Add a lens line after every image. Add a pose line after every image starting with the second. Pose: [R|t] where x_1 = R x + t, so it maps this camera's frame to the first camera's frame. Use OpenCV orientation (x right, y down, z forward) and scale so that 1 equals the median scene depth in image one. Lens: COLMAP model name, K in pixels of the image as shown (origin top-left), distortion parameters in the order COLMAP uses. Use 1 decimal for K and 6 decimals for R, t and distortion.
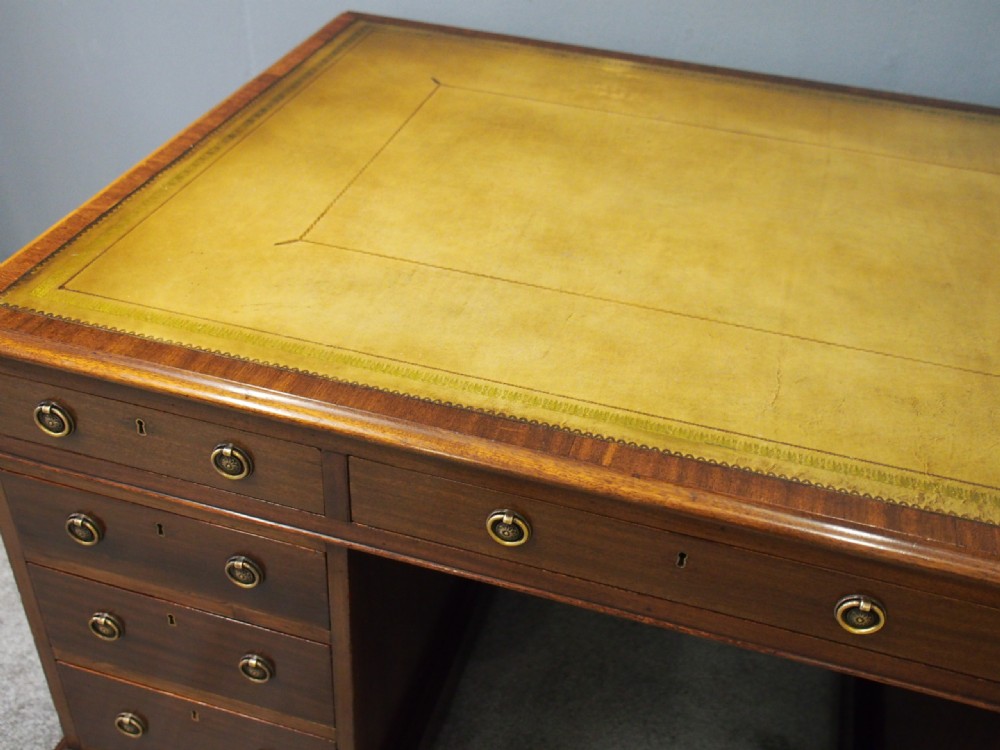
lens RADIAL K [[1056.9, 0, 500.0], [0, 1056.9, 375.0], [0, 0, 1]] dist [0.002393, 0.002117]
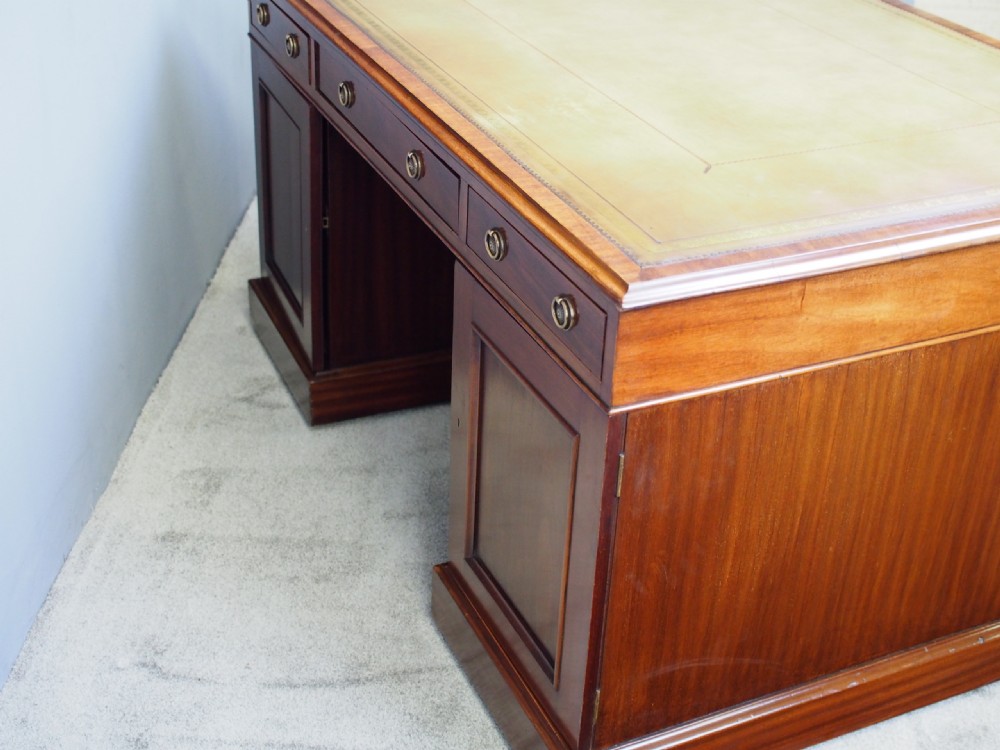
lens RADIAL K [[1356.5, 0, 500.0], [0, 1356.5, 375.0], [0, 0, 1]] dist [-0.014510, 0.013753]
pose [[-0.644588, -0.454815, 0.614533, -0.962570], [0.393928, 0.491309, 0.776811, -1.533475], [-0.655231, 0.742805, -0.137527, 1.927454]]
